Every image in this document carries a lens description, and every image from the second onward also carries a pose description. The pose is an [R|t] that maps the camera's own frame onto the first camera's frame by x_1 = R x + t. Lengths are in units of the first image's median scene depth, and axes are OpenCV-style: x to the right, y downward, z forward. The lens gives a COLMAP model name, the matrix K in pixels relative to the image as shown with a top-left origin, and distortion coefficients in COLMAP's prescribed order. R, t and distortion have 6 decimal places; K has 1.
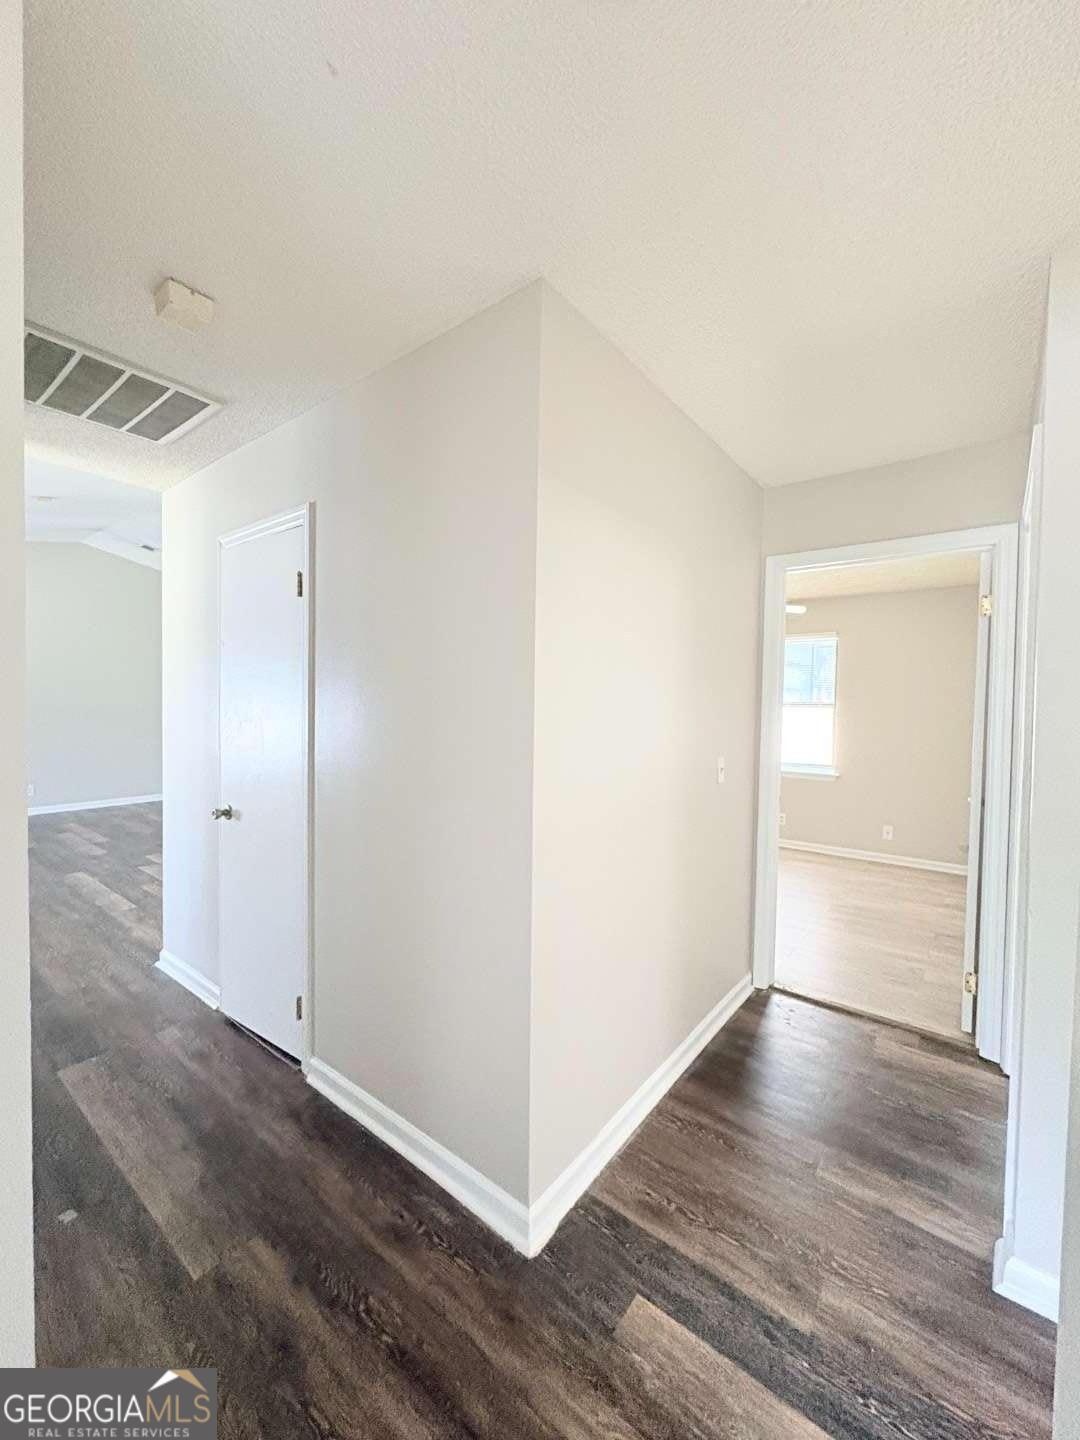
lens RADIAL K [[573.9, 0, 540.0], [0, 573.9, 720.0], [0, 0, 1]] dist [-0.001128, -0.000146]
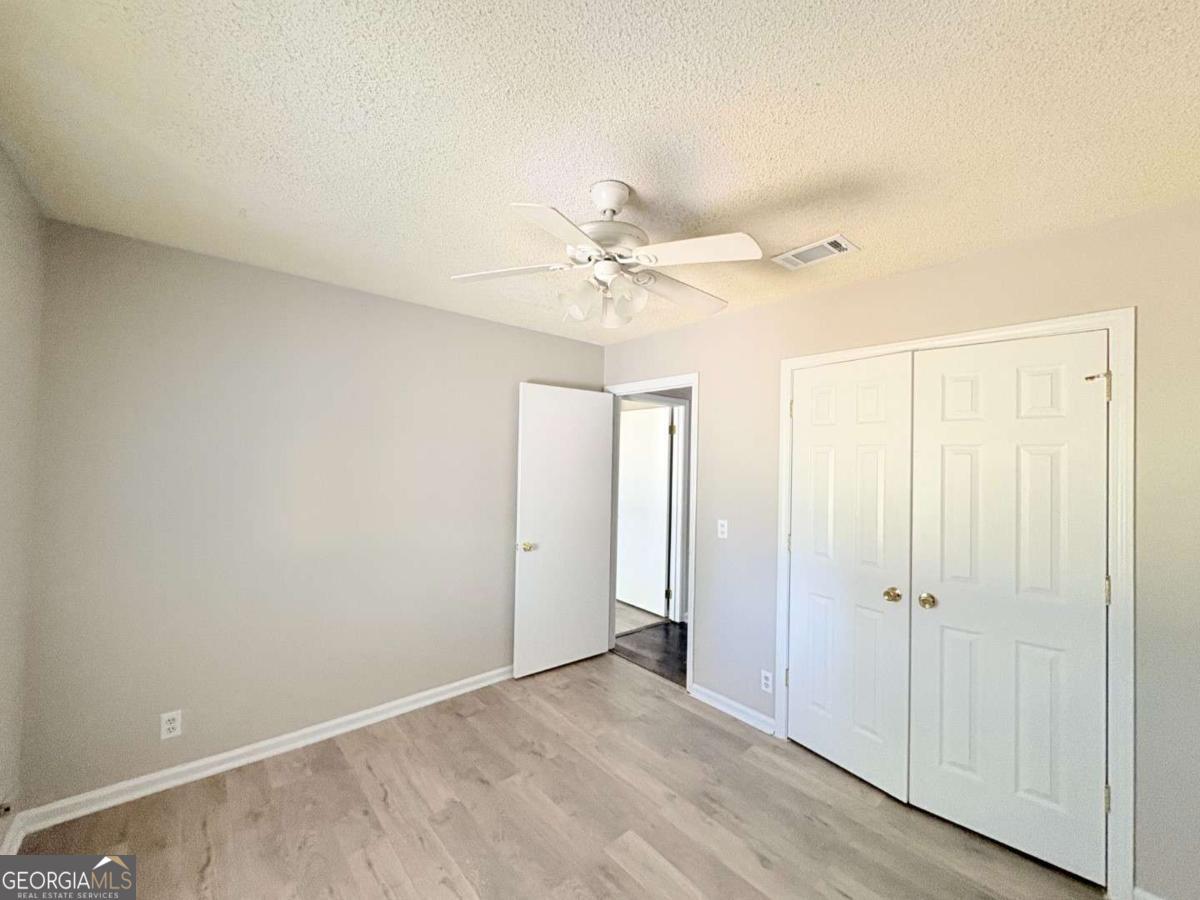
lens RADIAL K [[478.3, 0, 600.0], [0, 478.3, 450.0], [0, 0, 1]] dist [-0.001128, -0.000146]
pose [[-0.981423, -0.037201, 0.188214, 0.546256], [-0.035724, 0.999299, 0.011233, -0.127386], [-0.188500, 0.004301, -0.982064, 2.745134]]
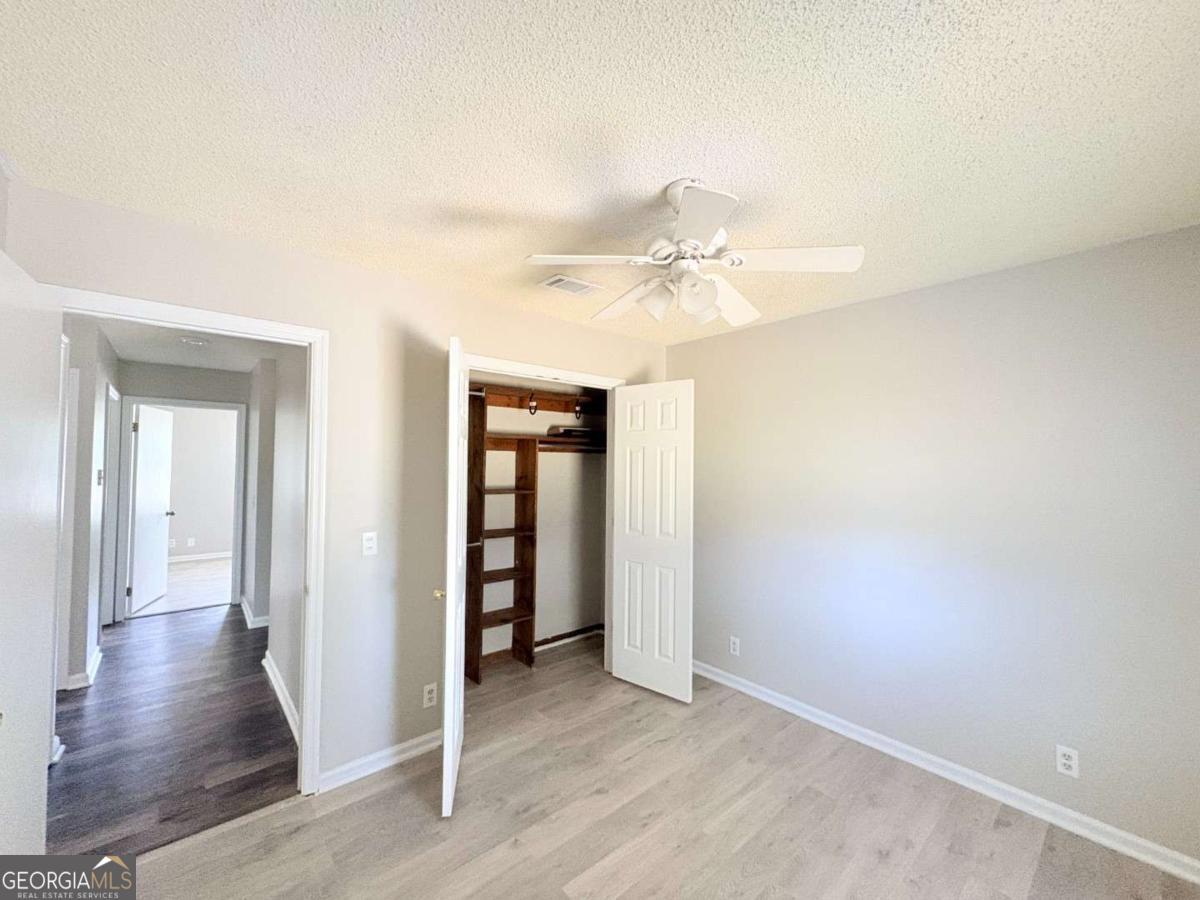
lens RADIAL K [[478.3, 0, 600.0], [0, 478.3, 450.0], [0, 0, 1]] dist [-0.001128, -0.000146]
pose [[-0.185215, -0.041119, -0.981837, 1.393643], [-0.041635, 0.998555, -0.033965, -0.094212], [0.981816, 0.034588, -0.186660, 2.050637]]
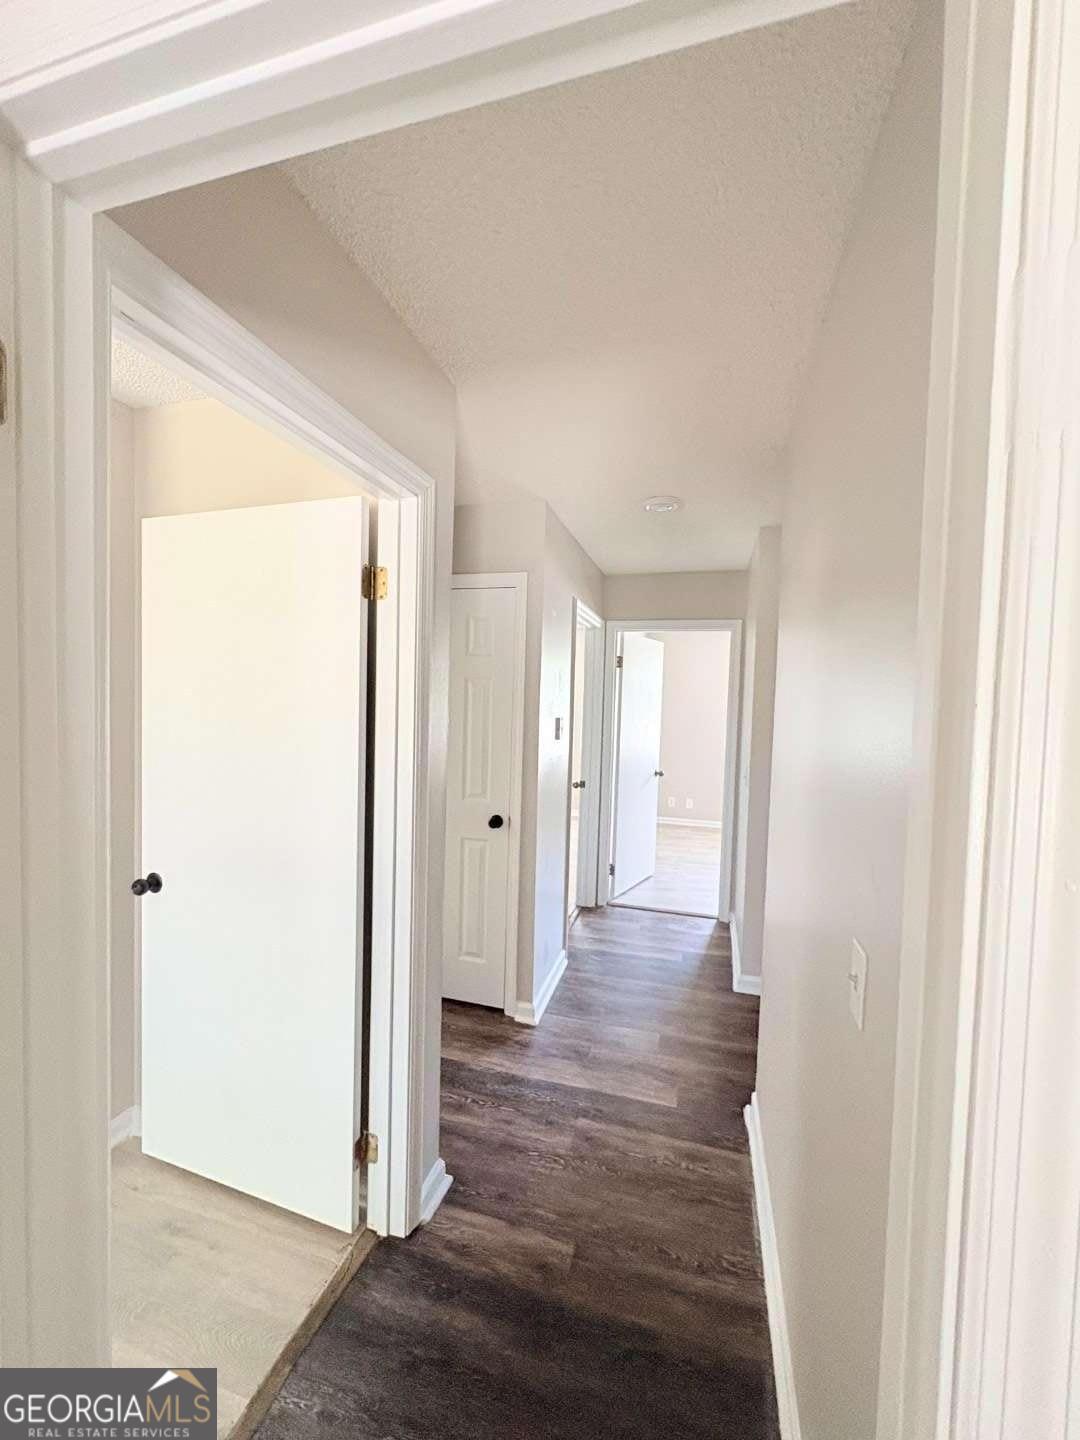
lens RADIAL K [[573.9, 0, 540.0], [0, 573.9, 720.0], [0, 0, 1]] dist [-0.001128, -0.000146]
pose [[-0.926462, -0.027691, -0.375369, 0.703439], [-0.055553, 0.996428, 0.063607, -0.091881], [0.372266, 0.079783, -0.924690, 1.377256]]
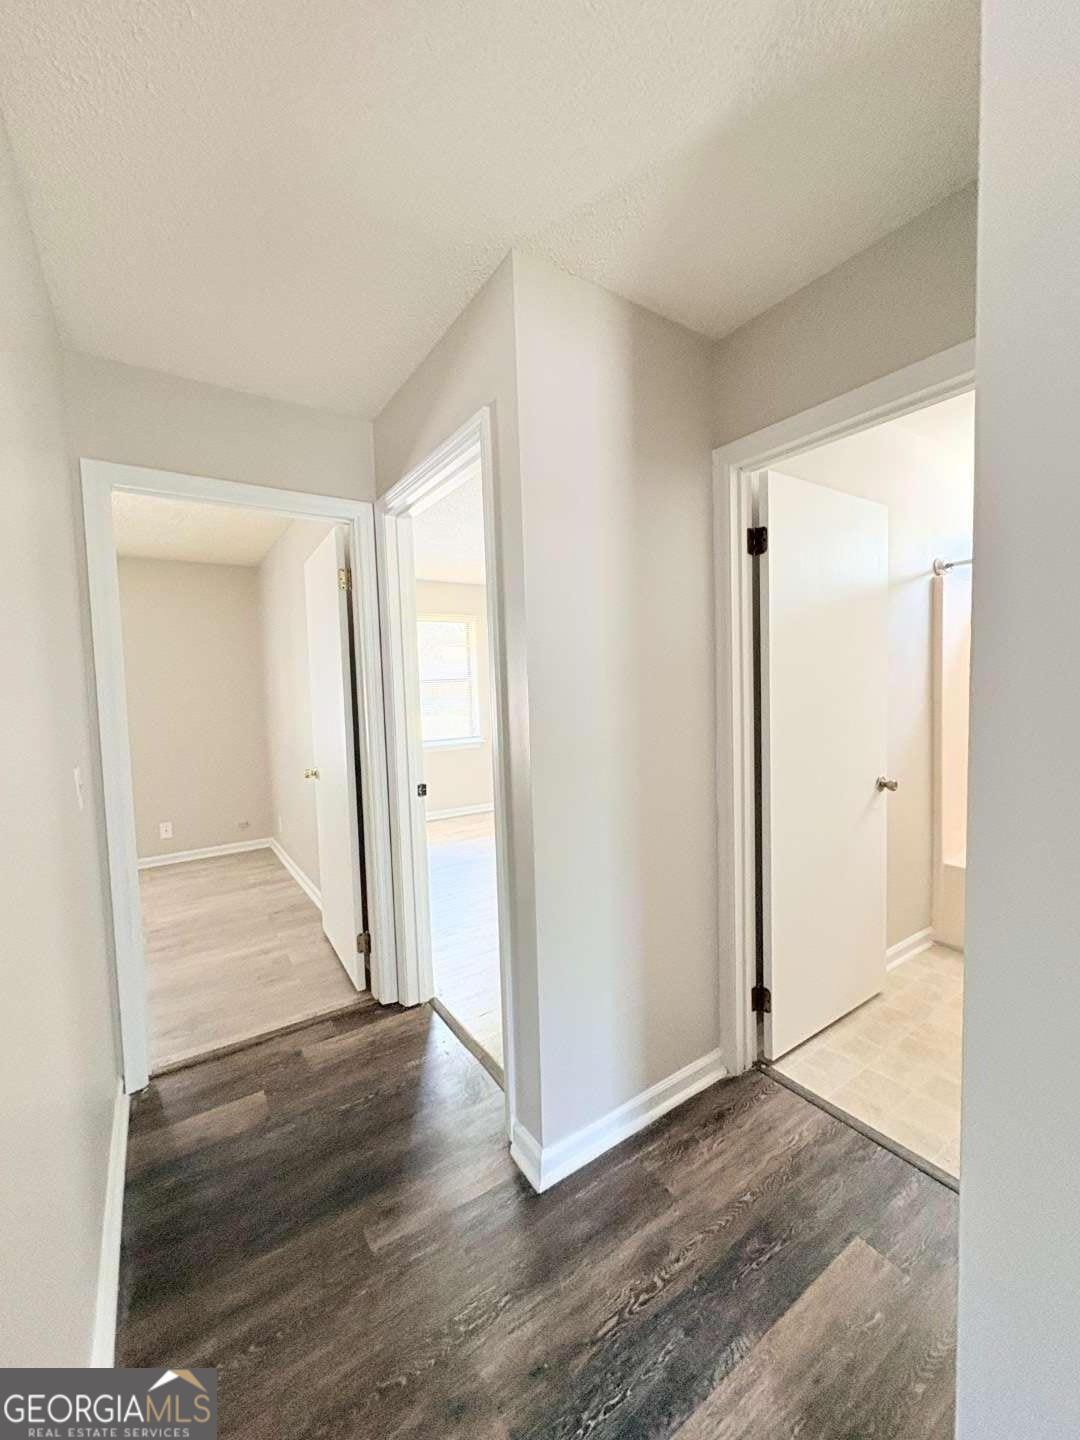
lens RADIAL K [[573.9, 0, 540.0], [0, 573.9, 720.0], [0, 0, 1]] dist [-0.001128, -0.000146]
pose [[0.305385, -0.081976, 0.948694, -0.114424], [0.063791, 0.995811, 0.065513, 0.008795], [-0.950090, 0.040511, 0.309335, 0.387191]]
